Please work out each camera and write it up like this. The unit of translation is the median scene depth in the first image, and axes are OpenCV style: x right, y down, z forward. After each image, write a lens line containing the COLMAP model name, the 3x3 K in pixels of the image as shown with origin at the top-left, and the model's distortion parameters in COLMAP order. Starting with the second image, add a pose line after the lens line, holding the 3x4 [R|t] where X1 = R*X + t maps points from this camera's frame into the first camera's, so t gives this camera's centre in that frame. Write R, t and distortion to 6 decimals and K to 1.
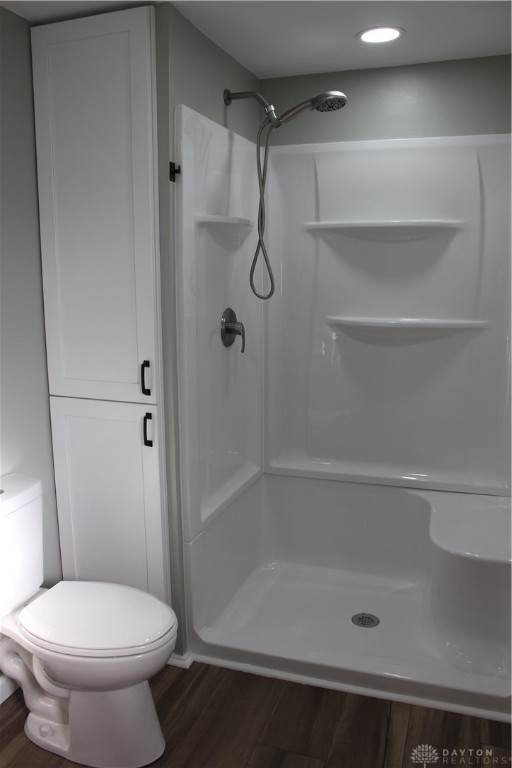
lens RADIAL K [[632.6, 0, 254.4], [0, 632.6, 379.6], [0, 0, 1]] dist [-0.160199, 0.131262]
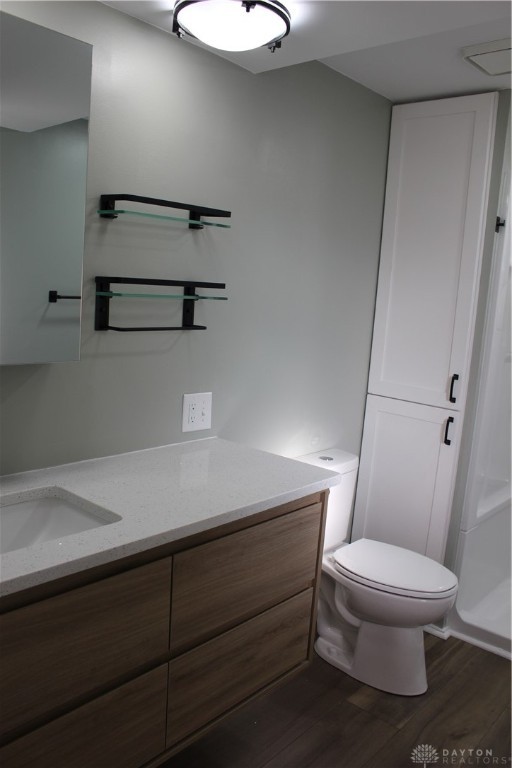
lens RADIAL K [[632.6, 0, 254.4], [0, 632.6, 379.6], [0, 0, 1]] dist [-0.160199, 0.131262]
pose [[0.924909, 0.127999, -0.357994, -0.091497], [-0.146943, 0.988801, -0.026100, 0.064180], [0.350644, 0.076745, 0.933359, -0.252073]]
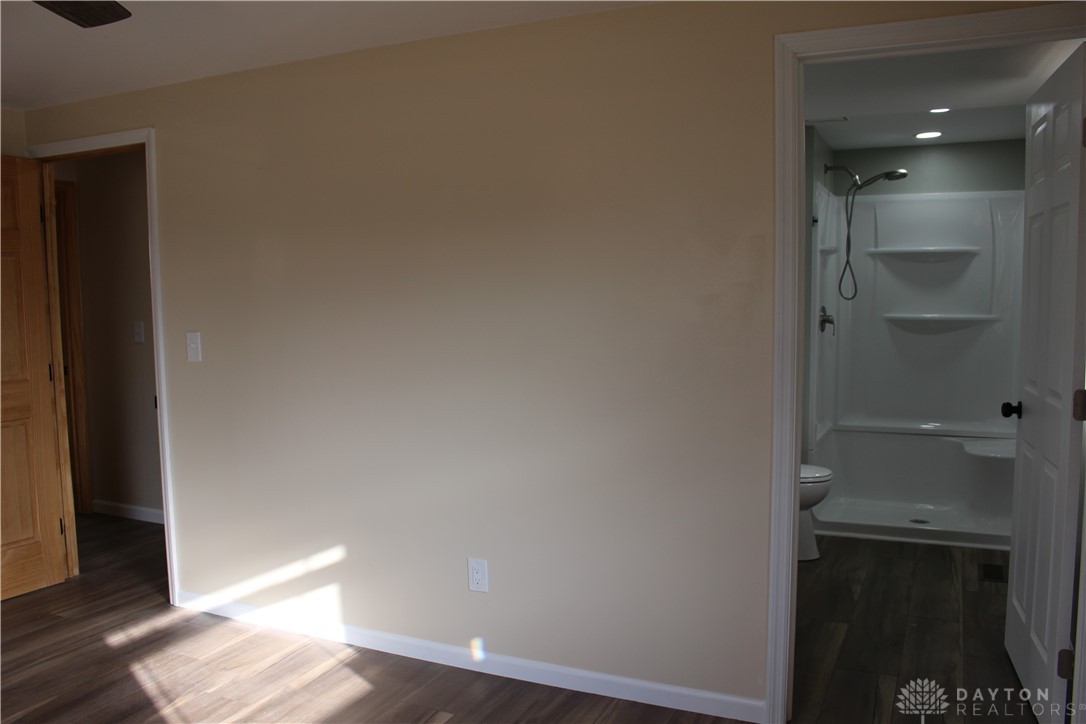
lens RADIAL K [[894.5, 0, 543.0], [0, 894.5, 362.0], [0, 0, 1]] dist [-0.160199, 0.131262]
pose [[0.994638, 0.008458, -0.103070, -0.552175], [-0.019153, 0.994474, -0.103225, 0.281607], [0.101627, 0.104646, 0.989303, -1.273548]]
